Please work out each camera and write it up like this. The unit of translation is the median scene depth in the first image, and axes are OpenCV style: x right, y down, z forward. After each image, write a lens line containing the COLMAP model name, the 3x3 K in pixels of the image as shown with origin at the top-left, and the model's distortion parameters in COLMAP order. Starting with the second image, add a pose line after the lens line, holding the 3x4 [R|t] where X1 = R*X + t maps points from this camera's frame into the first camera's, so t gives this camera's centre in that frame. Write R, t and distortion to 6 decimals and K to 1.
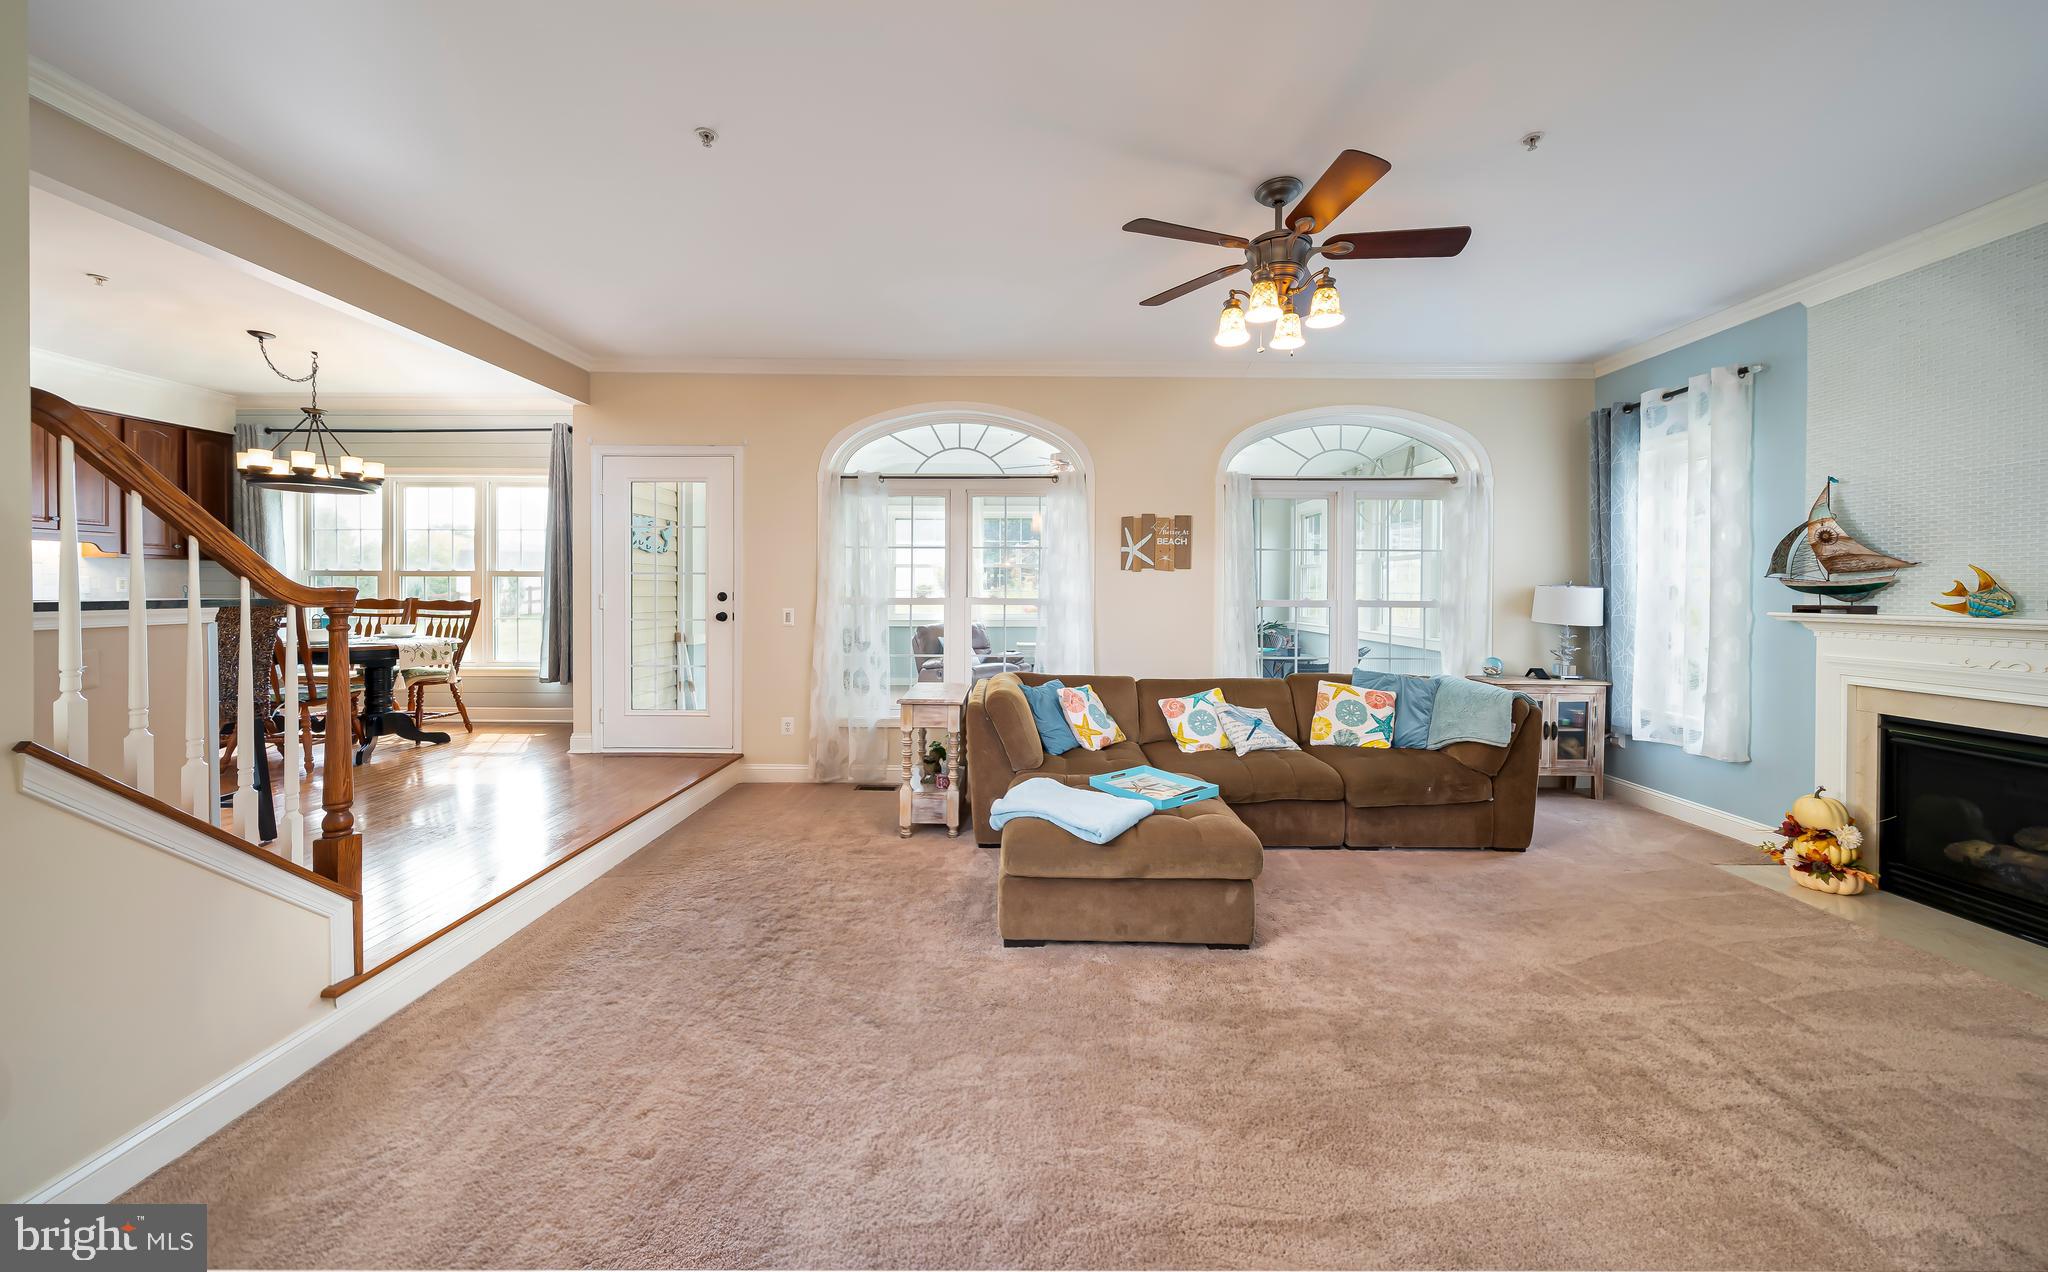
lens RADIAL K [[705.2, 0, 1027.1], [0, 705.2, 594.6], [0, 0, 1]] dist [-0.001597, -0.000066]
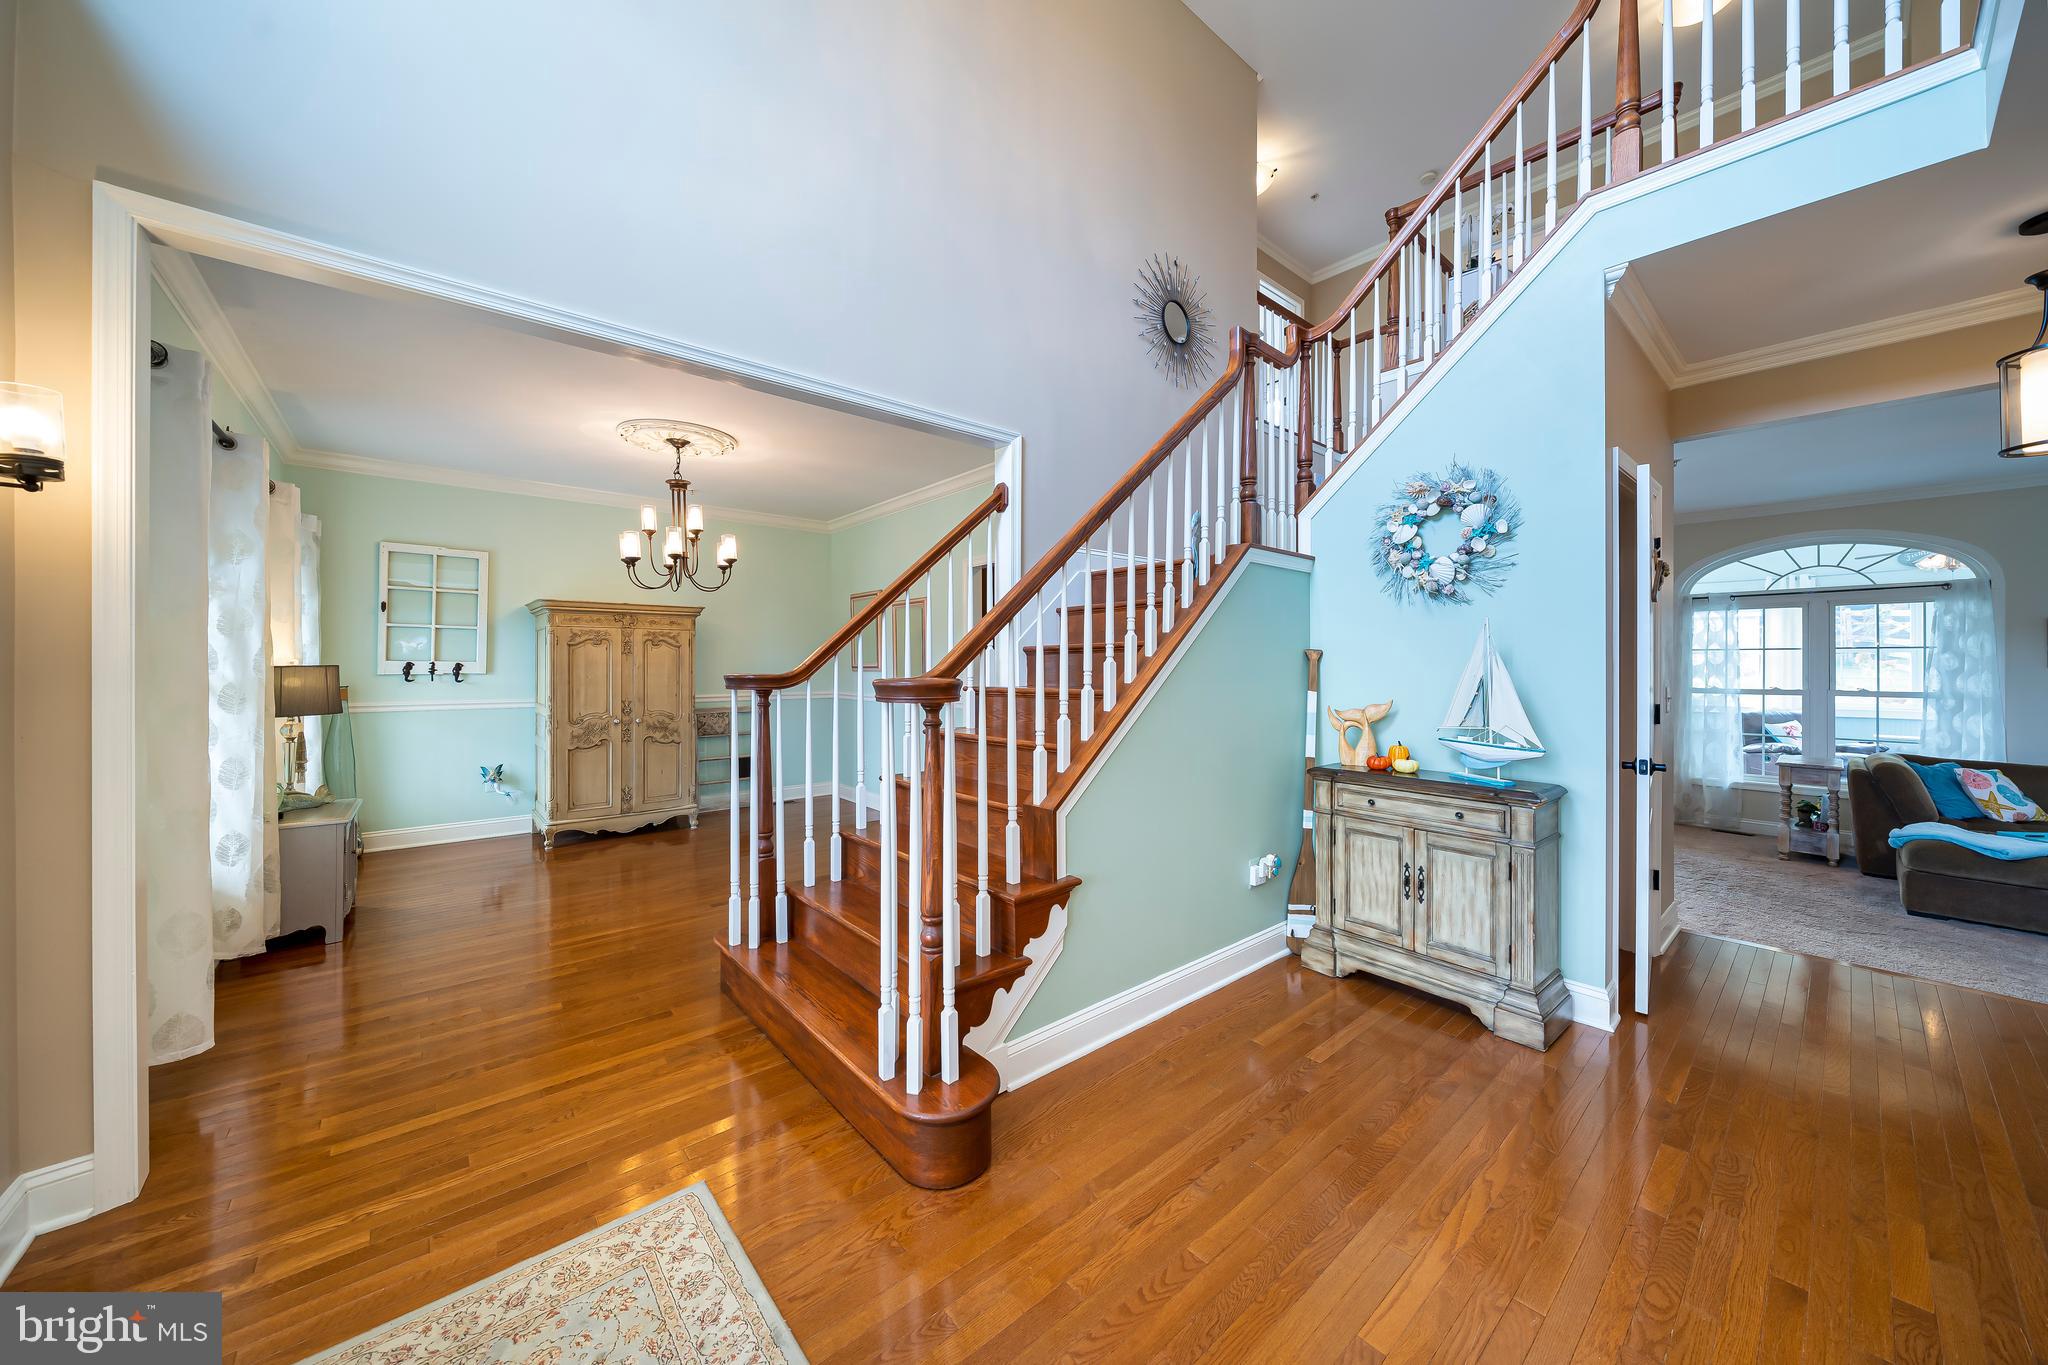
lens RADIAL K [[713.3, 0, 1028.1], [0, 713.3, 666.4], [0, 0, 1]] dist [-0.003002, -0.000338]
pose [[0.654847, -0.003217, -0.755755, -0.080457], [-0.001333, 0.999984, -0.005411, -0.035274], [0.755761, 0.004551, 0.654832, -1.033258]]
